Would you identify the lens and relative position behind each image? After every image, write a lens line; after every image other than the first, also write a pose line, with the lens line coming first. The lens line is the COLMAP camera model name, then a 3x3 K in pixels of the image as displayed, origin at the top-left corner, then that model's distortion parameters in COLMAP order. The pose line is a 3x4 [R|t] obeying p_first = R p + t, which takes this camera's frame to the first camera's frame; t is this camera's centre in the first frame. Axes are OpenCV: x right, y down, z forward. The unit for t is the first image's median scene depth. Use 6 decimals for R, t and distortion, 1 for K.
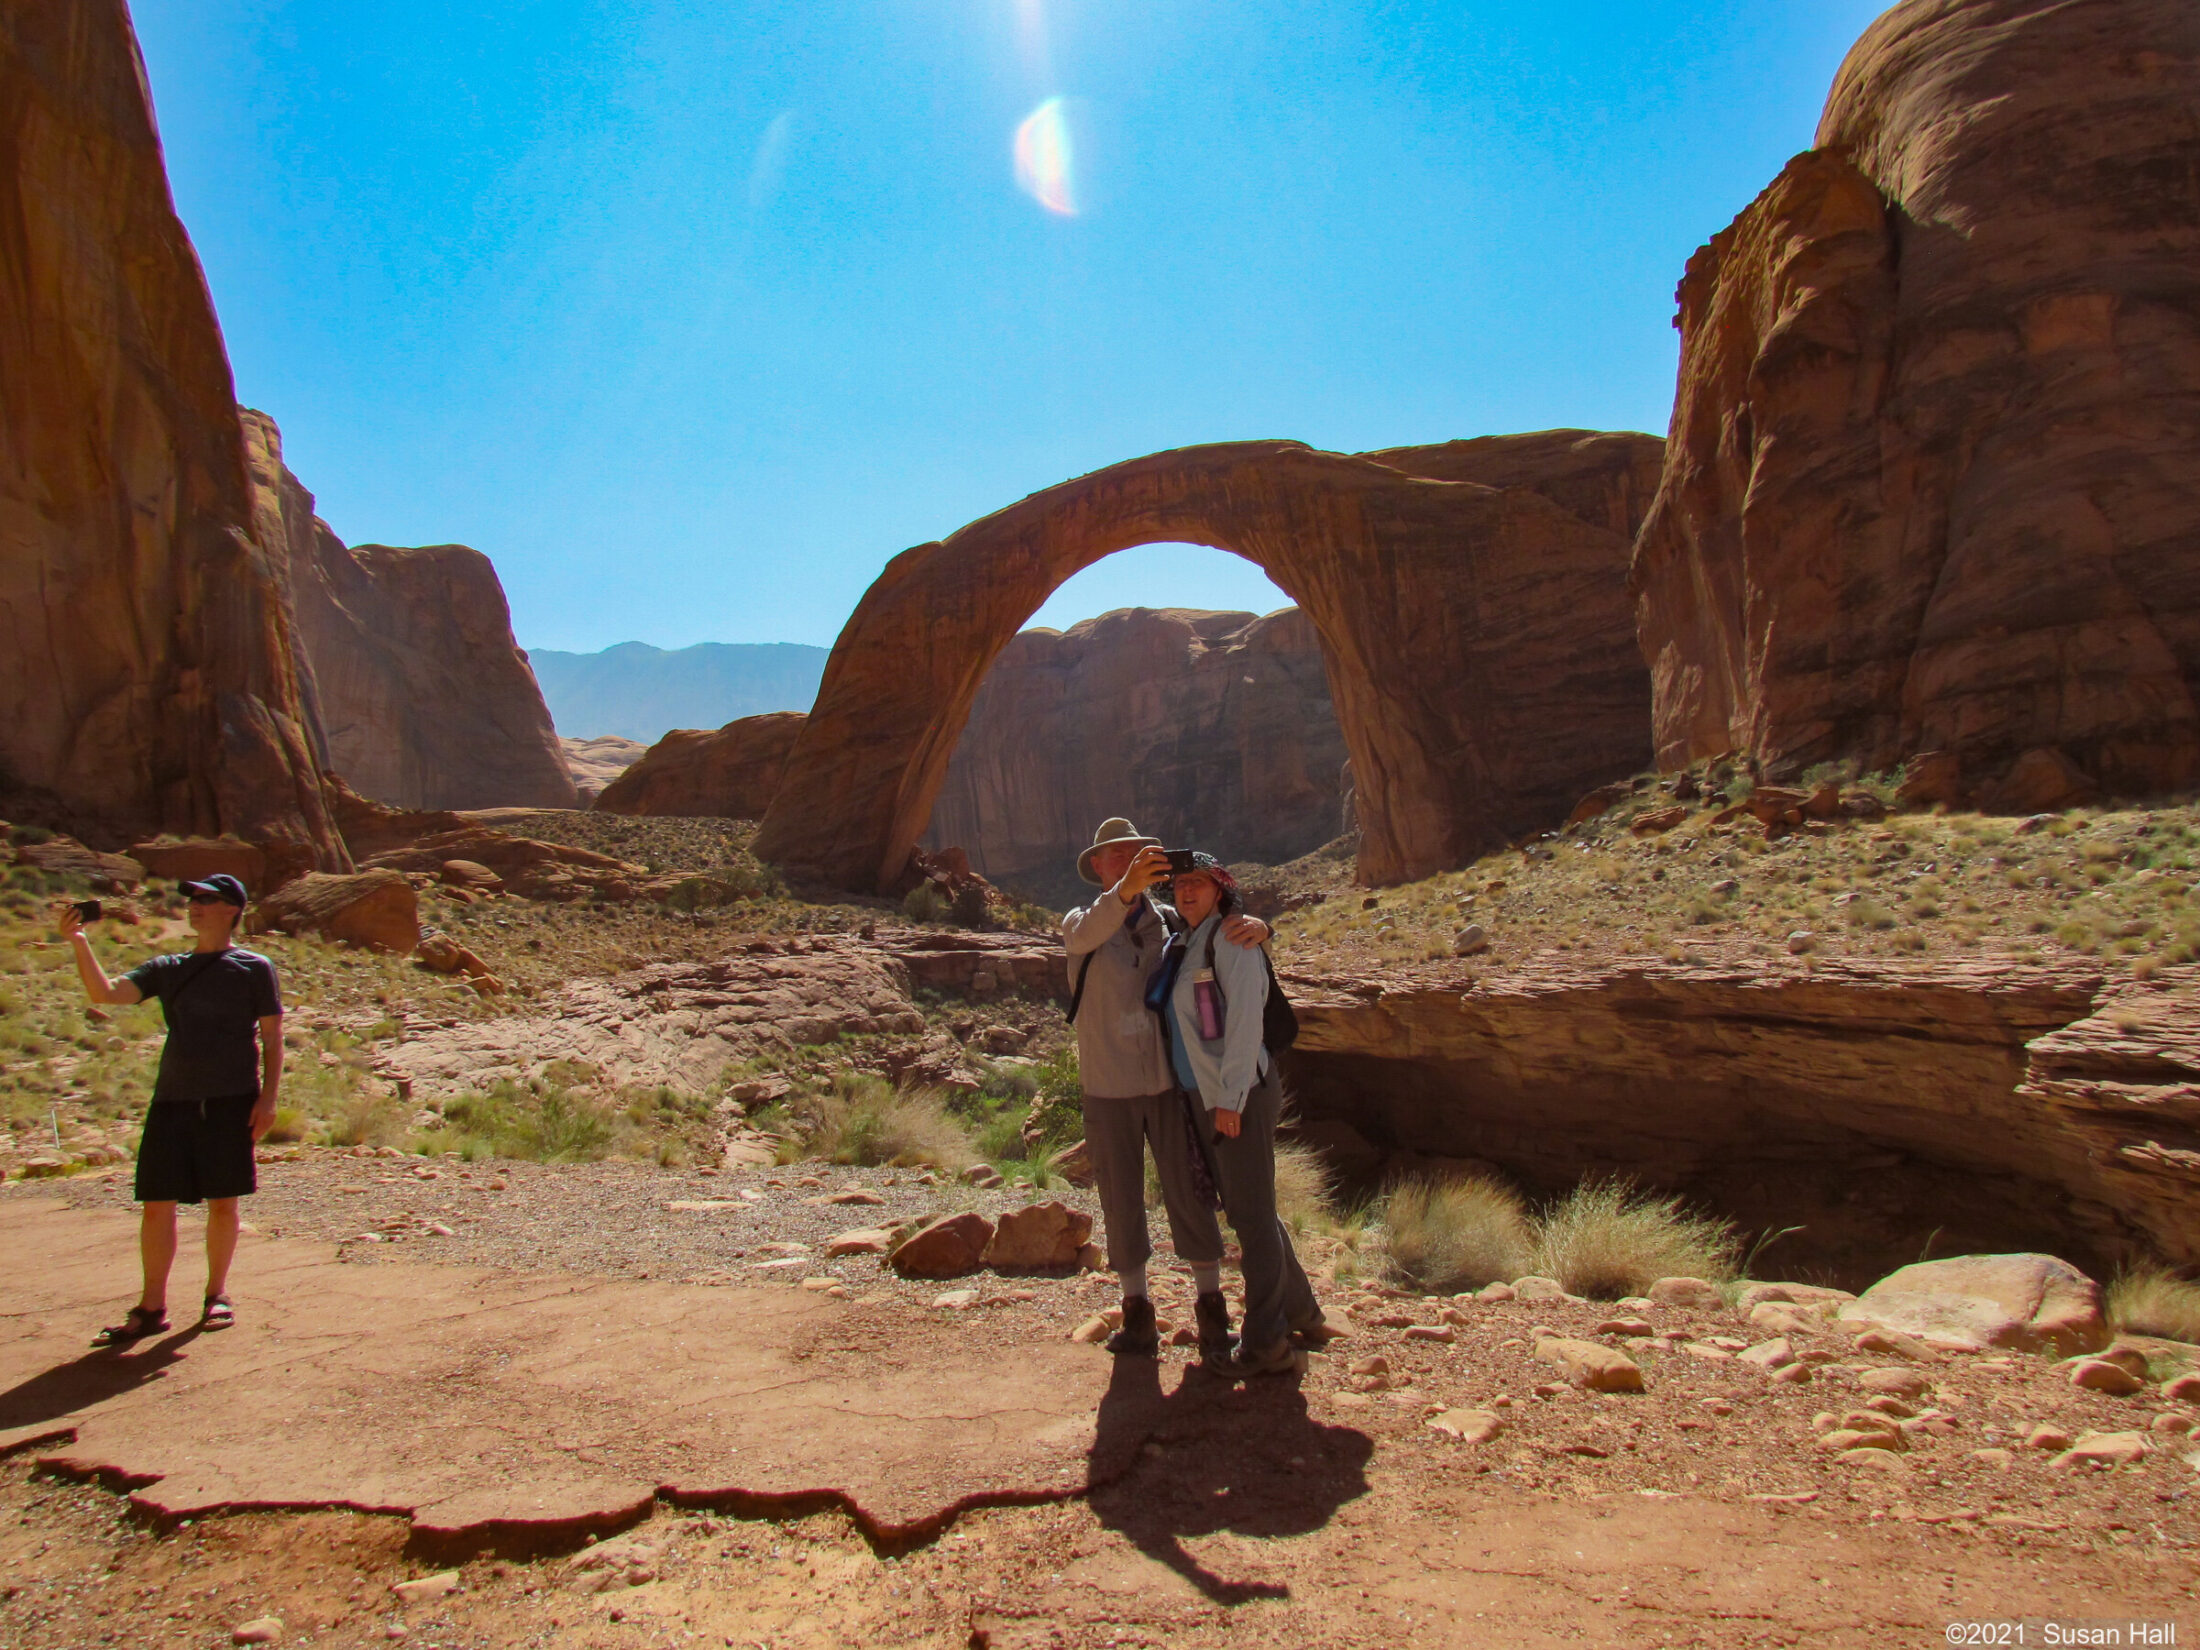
lens RADIAL K [[1580.5, 0, 1100.1], [0, 1580.5, 818.5], [0, 0, 1]] dist [-0.025547, 0.019450]
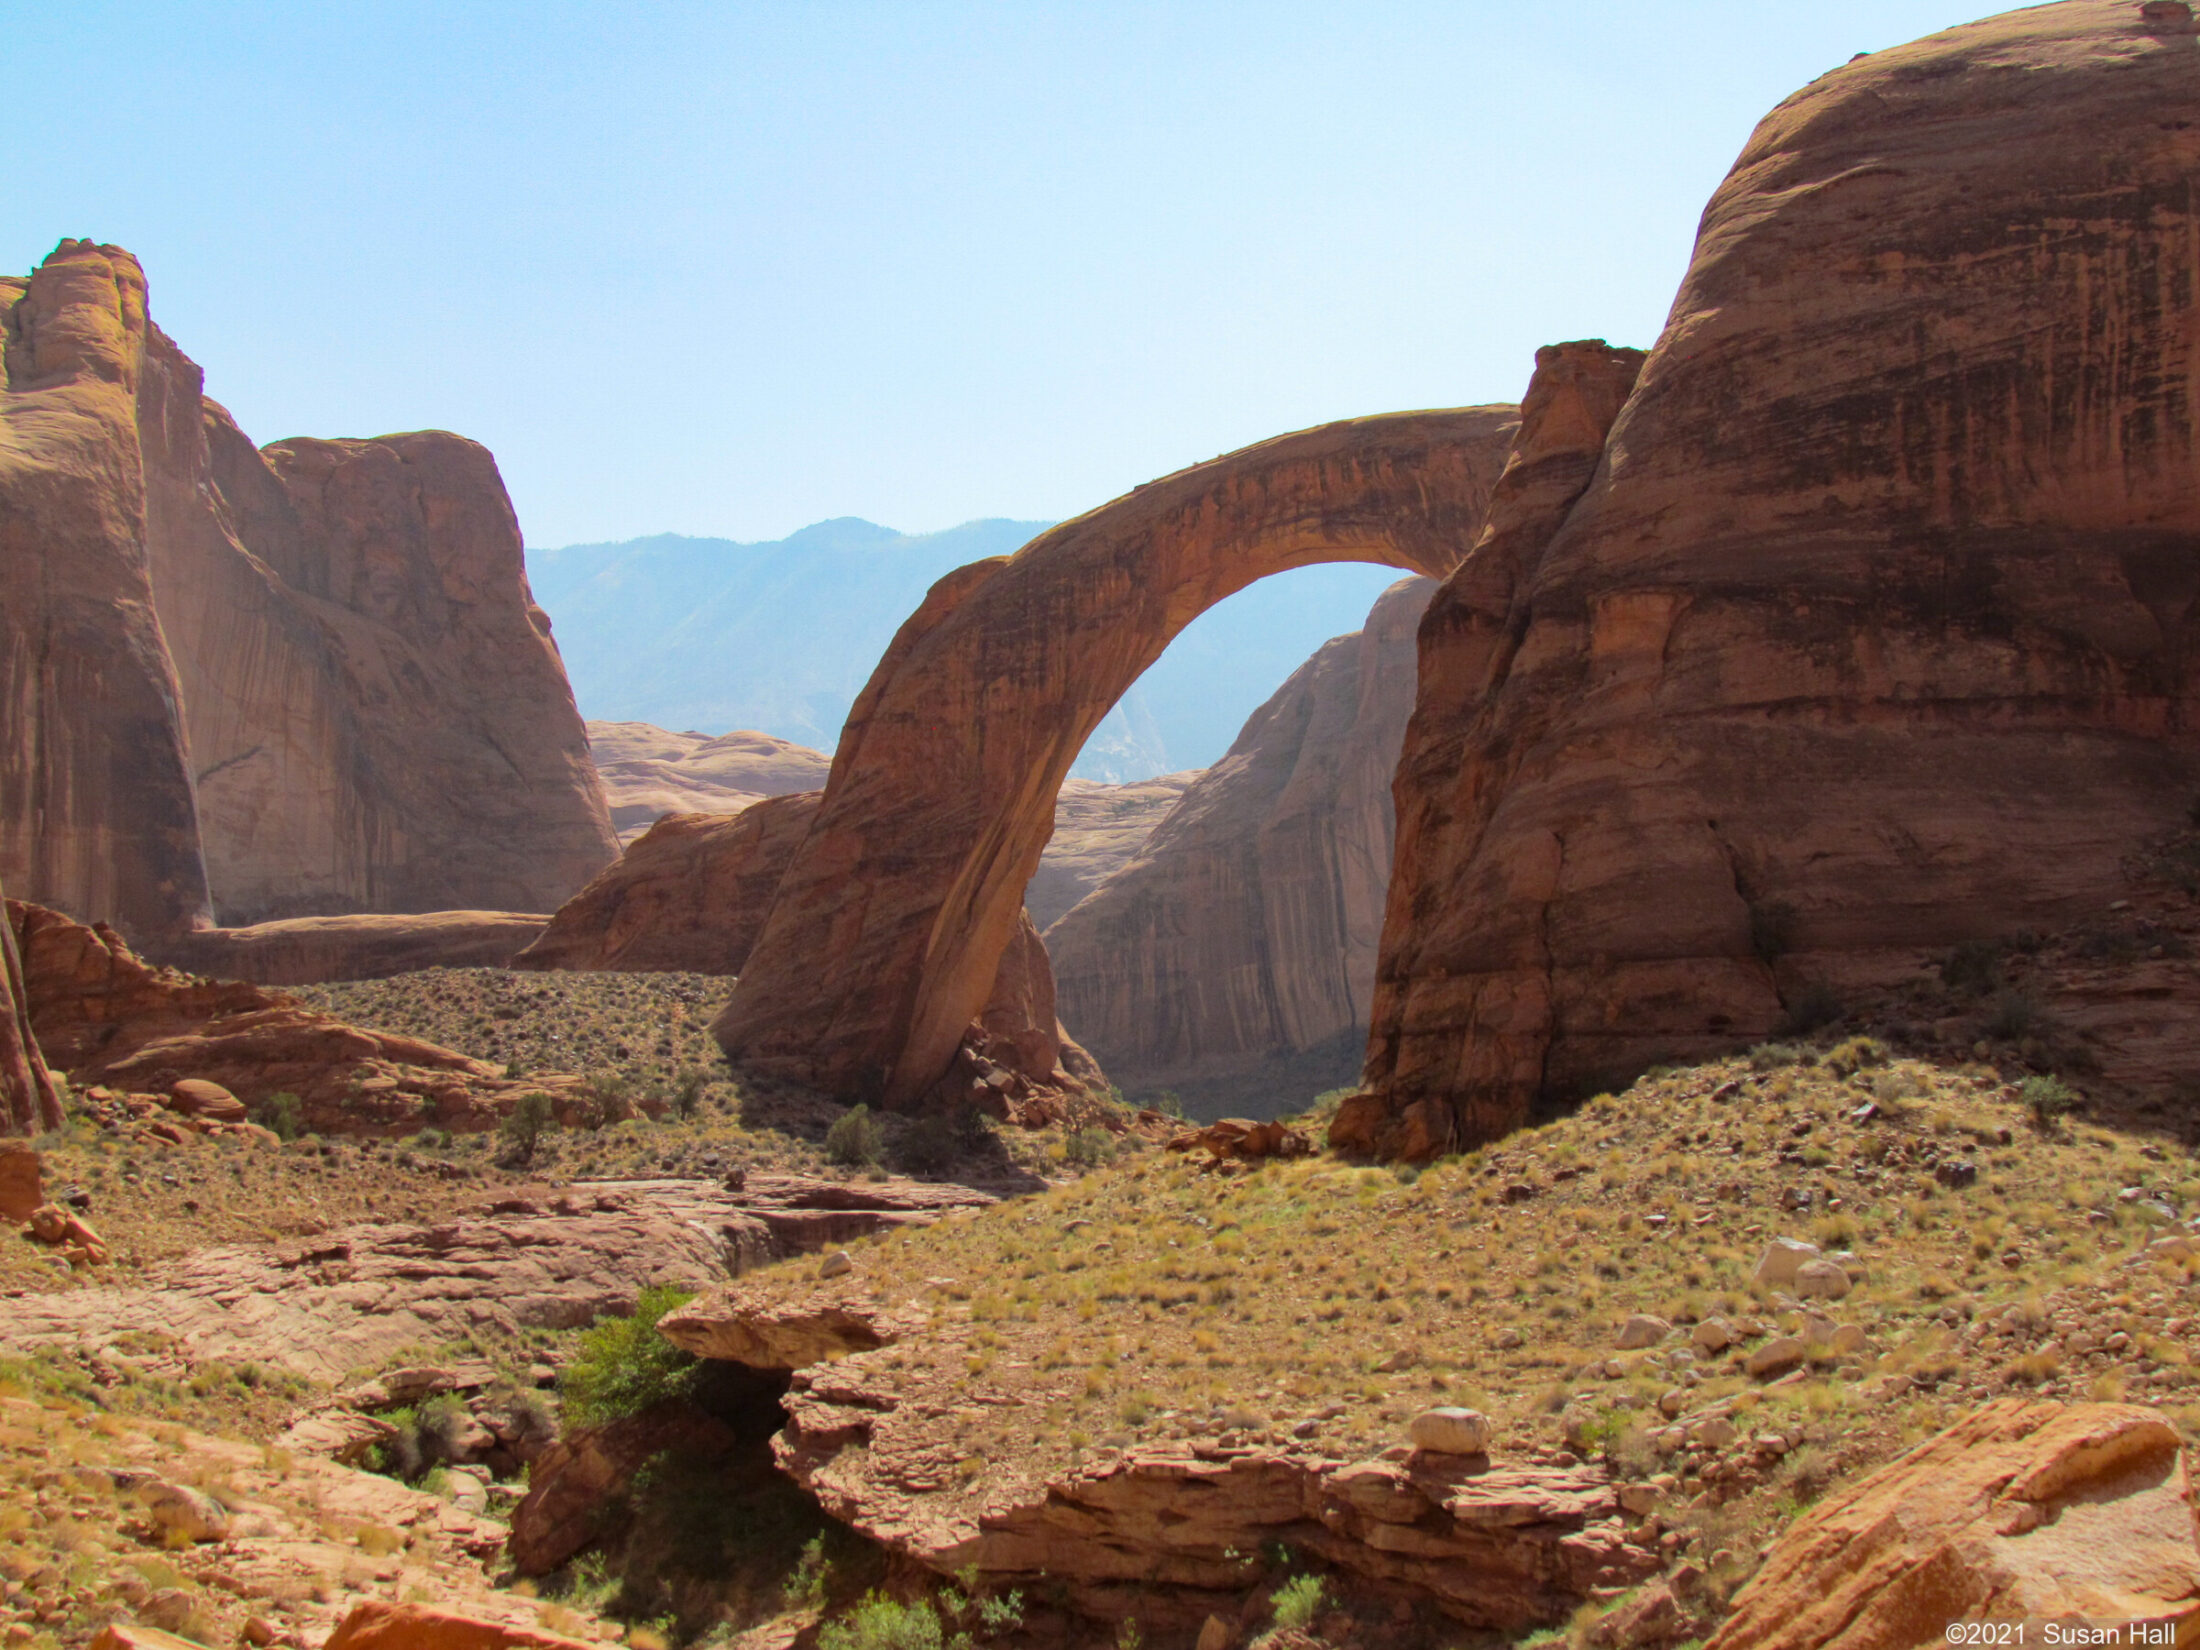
lens RADIAL K [[3226.2, 0, 1052.6], [0, 3226.2, 831.8], [0, 0, 1]] dist [-0.095094, 0.000000]
pose [[0.975354, 0.013805, -0.220215, 0.429371], [-0.016787, 0.999791, -0.011671, -0.099457], [0.220007, 0.015080, 0.975382, -0.574282]]
